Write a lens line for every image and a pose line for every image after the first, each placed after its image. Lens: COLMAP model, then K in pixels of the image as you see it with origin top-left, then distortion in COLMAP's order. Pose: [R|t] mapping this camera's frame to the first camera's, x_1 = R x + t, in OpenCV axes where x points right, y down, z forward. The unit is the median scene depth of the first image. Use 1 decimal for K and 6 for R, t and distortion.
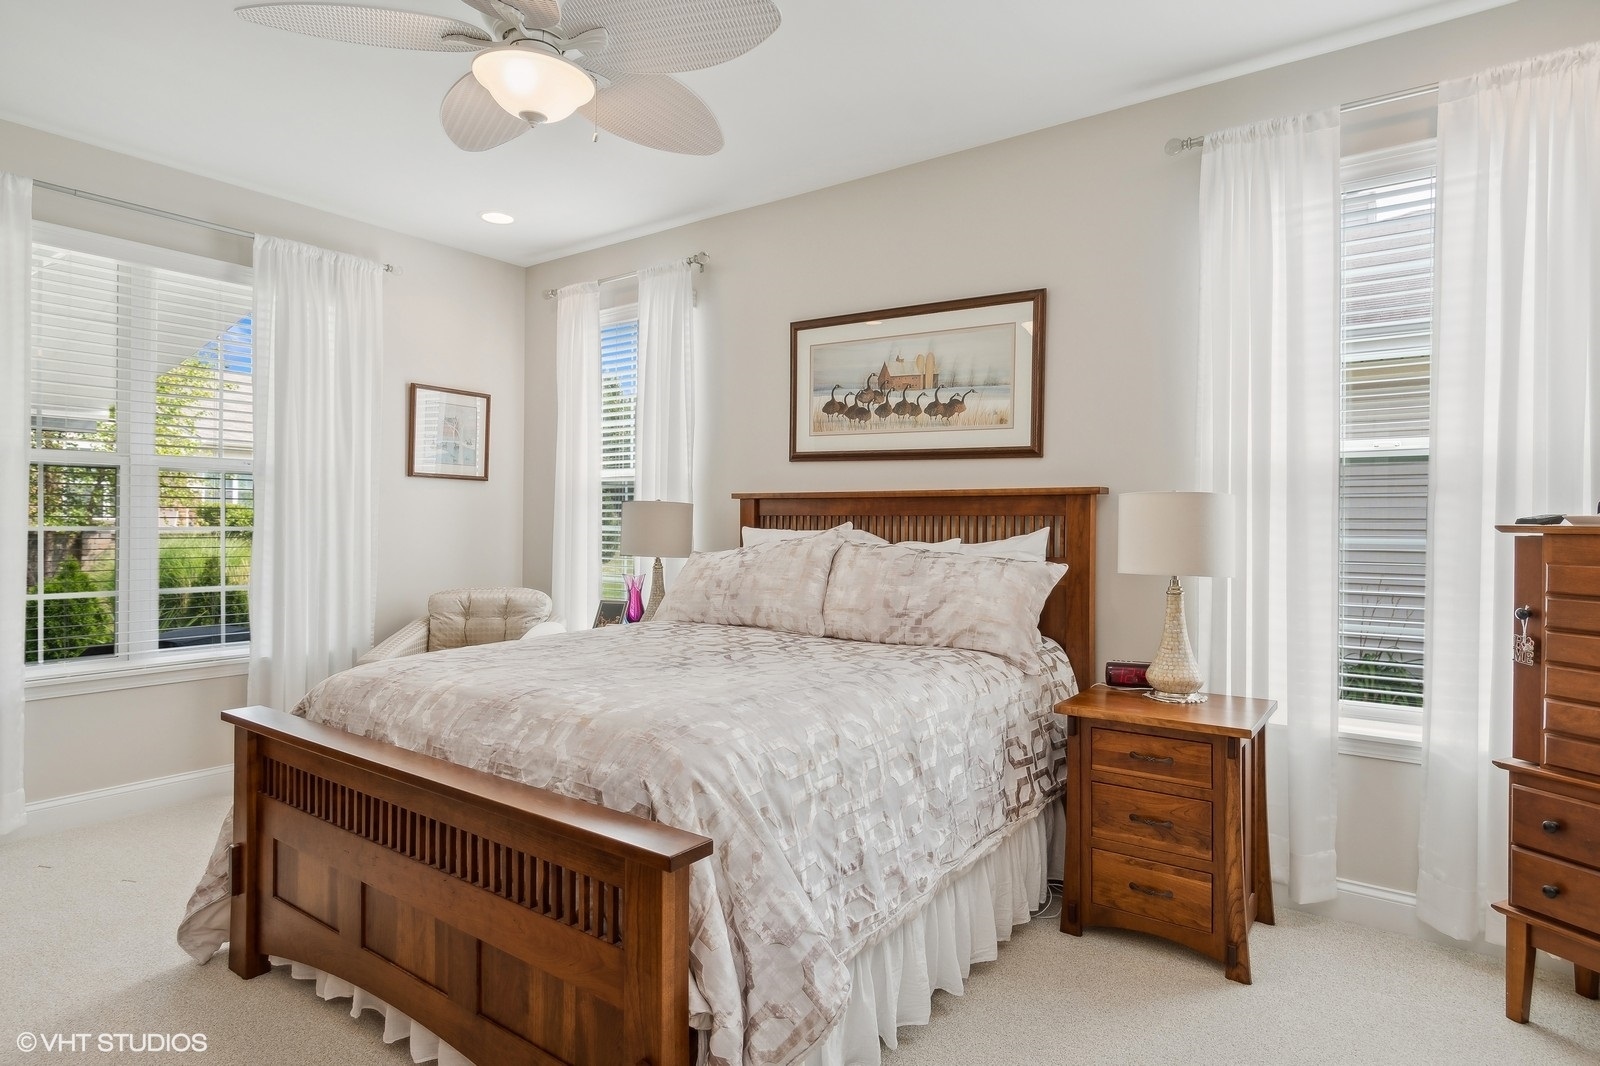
lens RADIAL K [[855.7, 0, 798.7], [0, 855.7, 528.9], [0, 0, 1]] dist [0.008910, -0.006429]
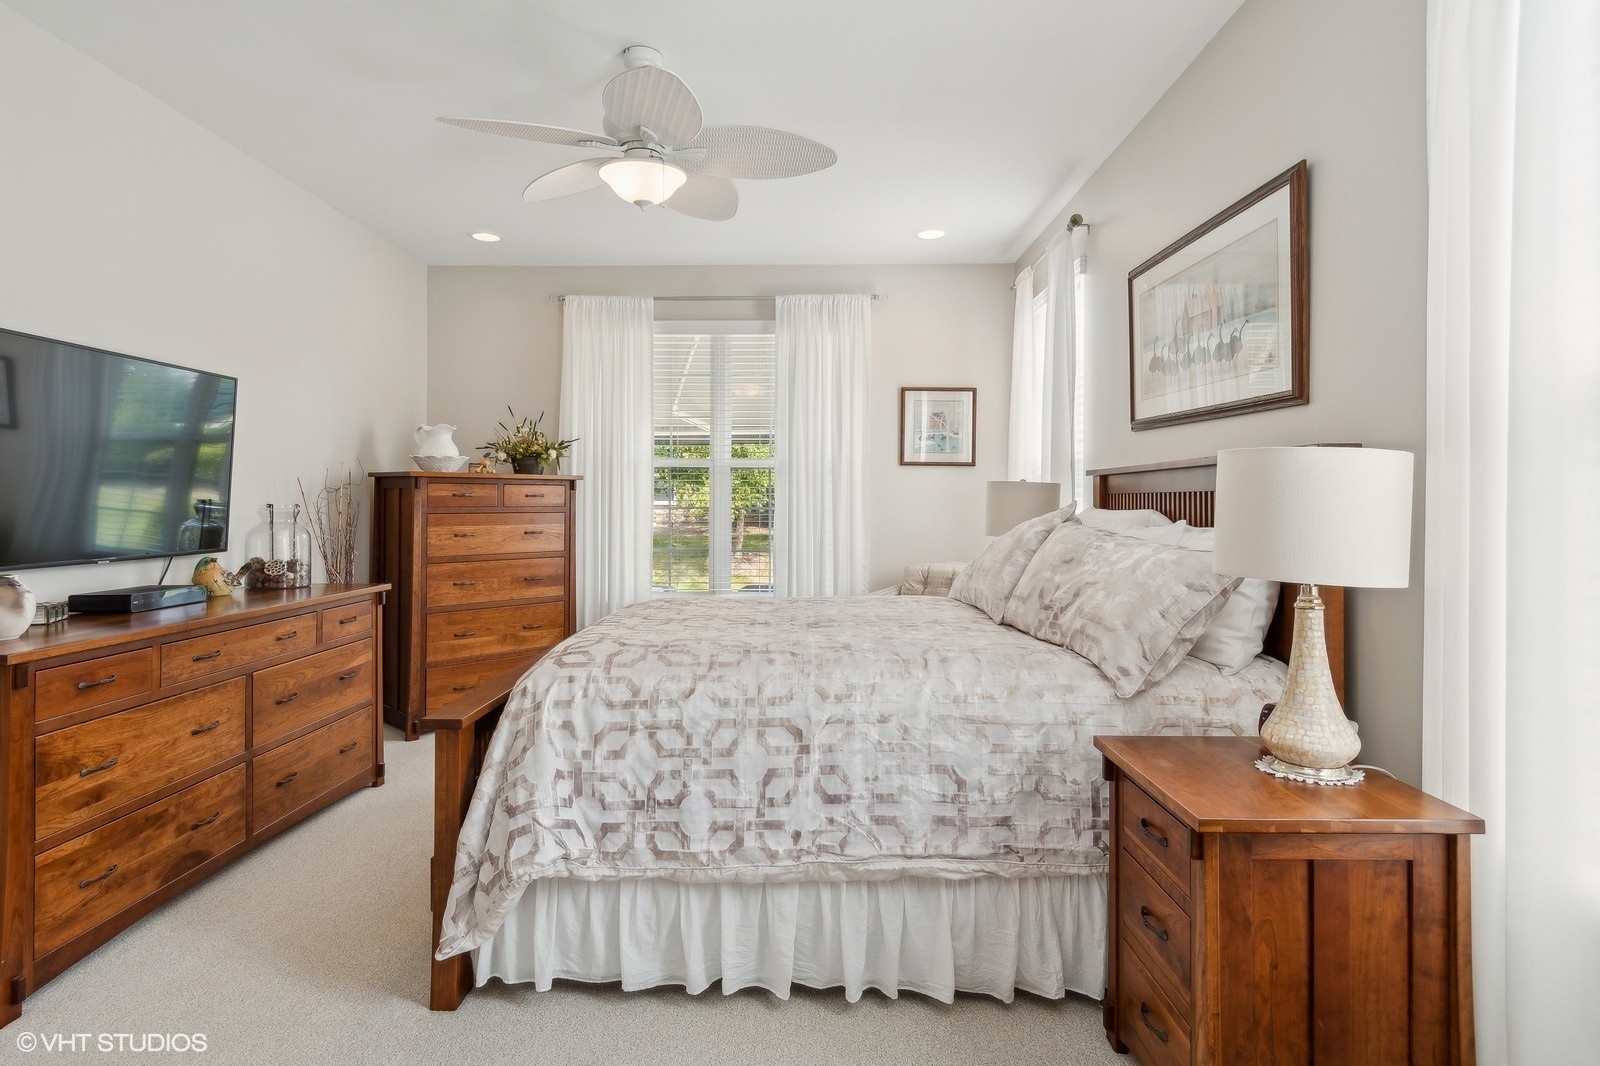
lens RADIAL K [[855.7, 0, 776.8], [0, 855.7, 494.6], [0, 0, 1]] dist [0.008910, -0.006429]
pose [[0.565040, -0.009404, -0.825010, 0.490425], [-0.011910, 0.999738, -0.019553, 0.005900], [0.824978, 0.020874, 0.564780, 0.210503]]
